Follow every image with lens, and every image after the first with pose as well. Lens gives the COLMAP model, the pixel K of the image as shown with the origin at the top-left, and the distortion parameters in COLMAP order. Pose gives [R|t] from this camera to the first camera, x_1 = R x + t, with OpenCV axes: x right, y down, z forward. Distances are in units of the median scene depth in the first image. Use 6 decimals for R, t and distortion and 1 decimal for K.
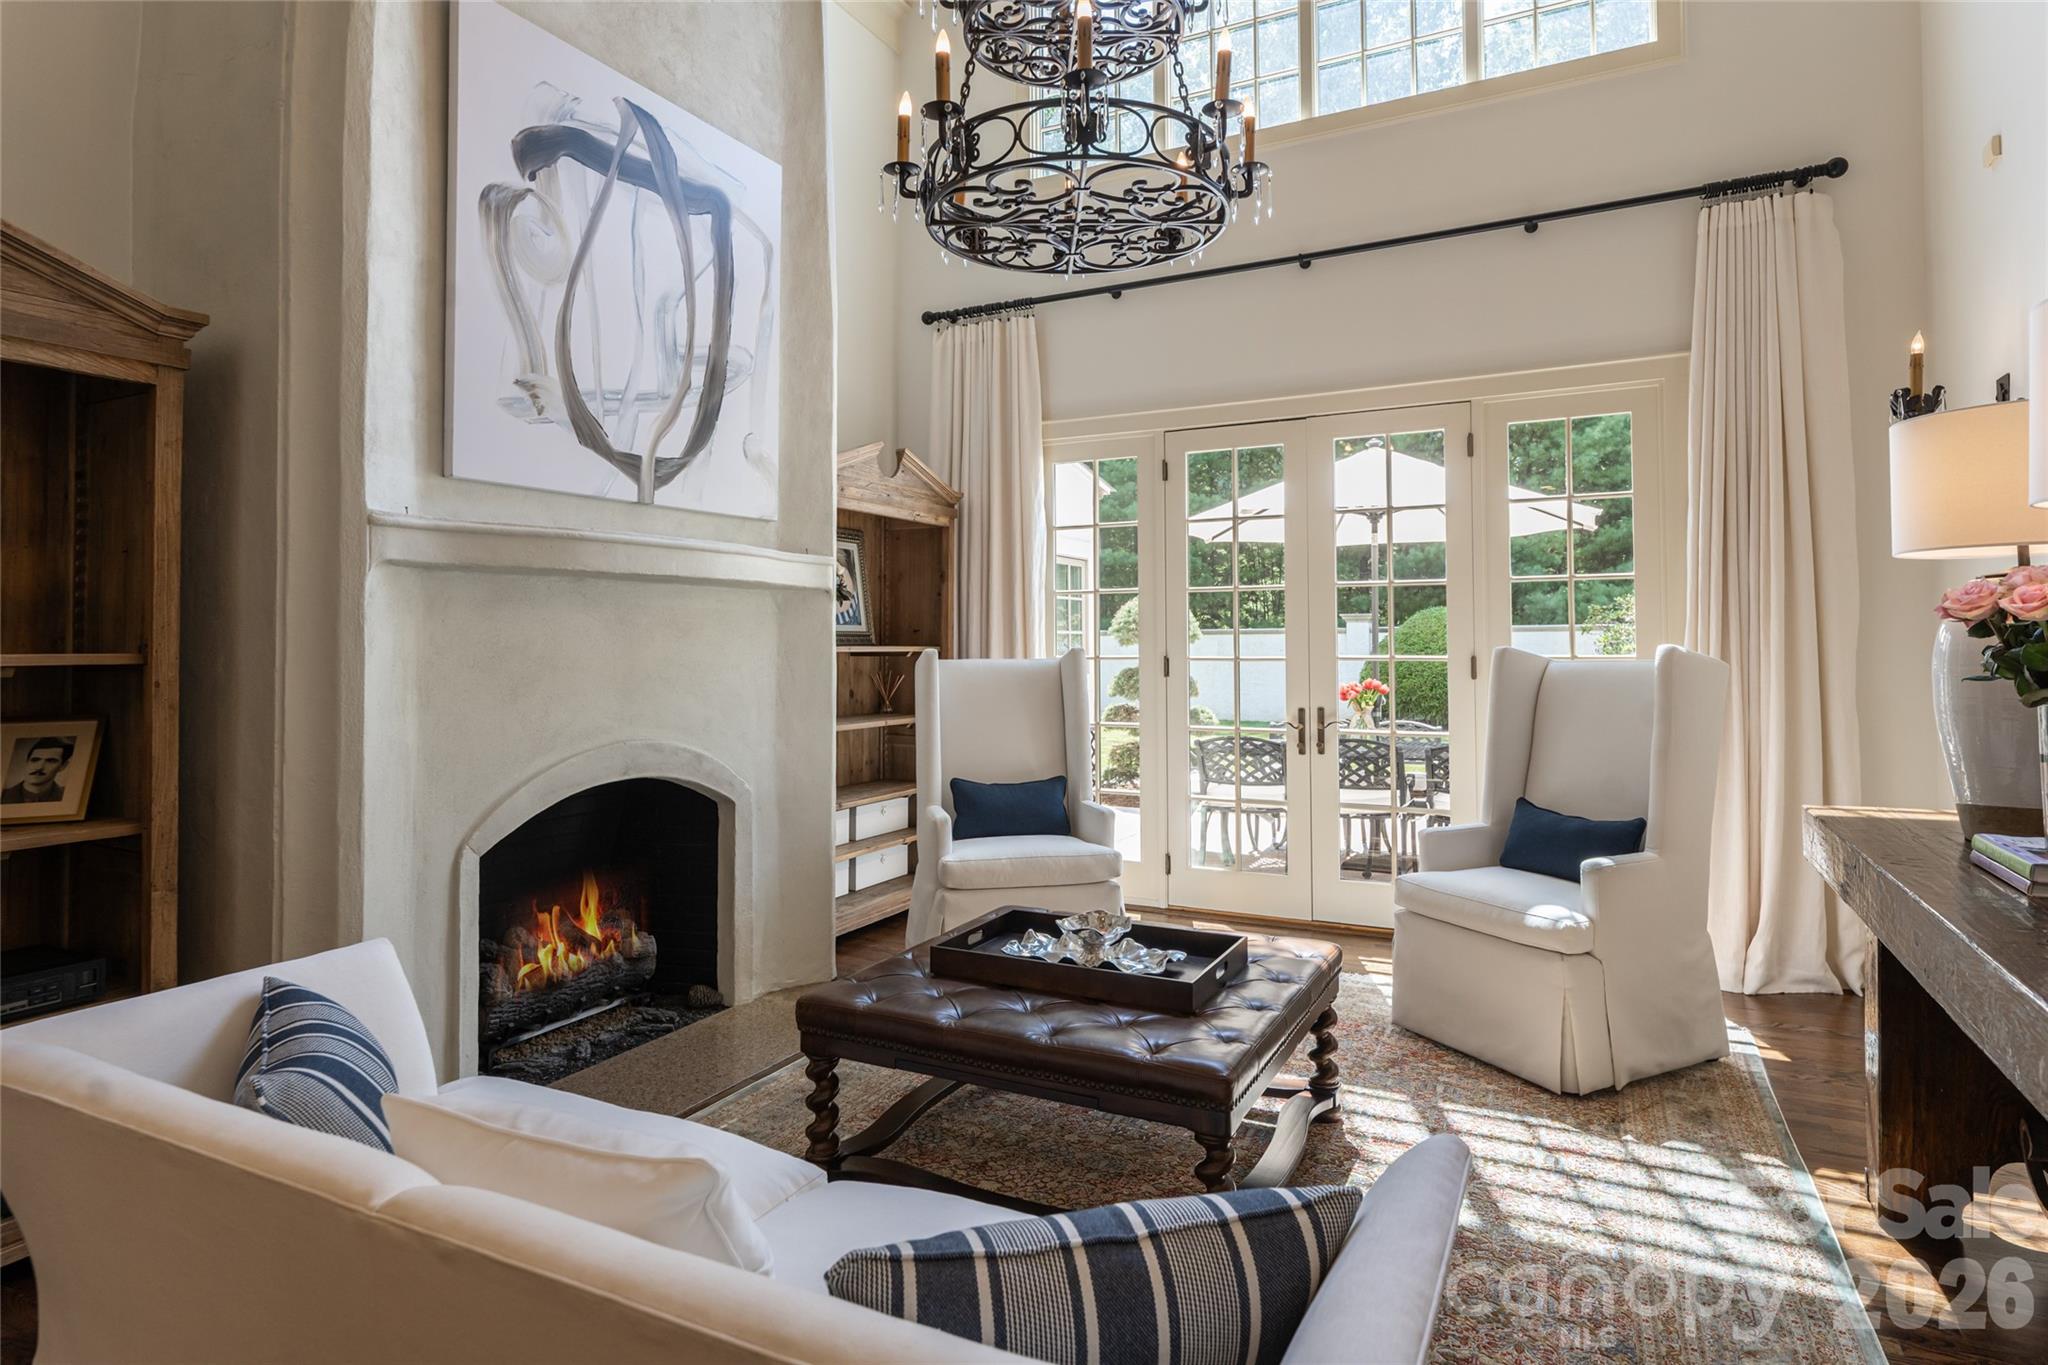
lens RADIAL K [[1099.2, 0, 1024.2], [0, 1099.2, 626.6], [0, 0, 1]] dist [-0.000818, -0.000144]
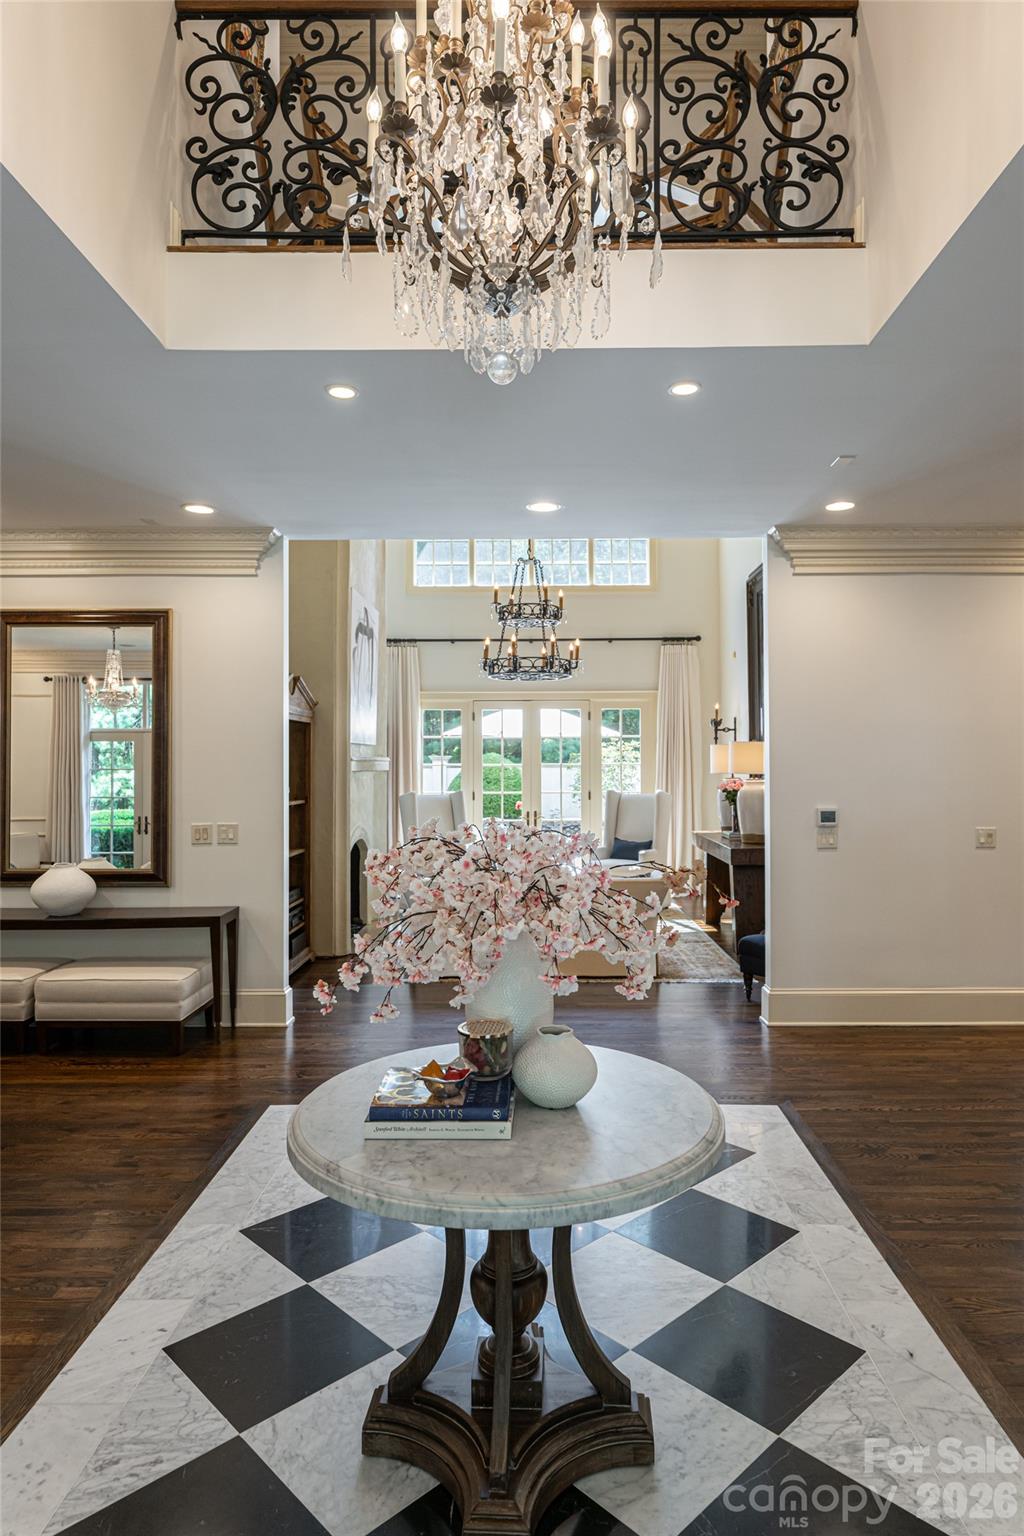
lens RADIAL K [[895.0, 0, 512.0], [0, 895.0, 768.0], [0, 0, 1]] dist [0.000864, 0.000978]
pose [[0.901061, 0.003469, 0.433679, -0.938556], [-0.010711, 0.999841, 0.014256, -0.079177], [-0.433560, -0.017491, 0.900955, -1.196479]]
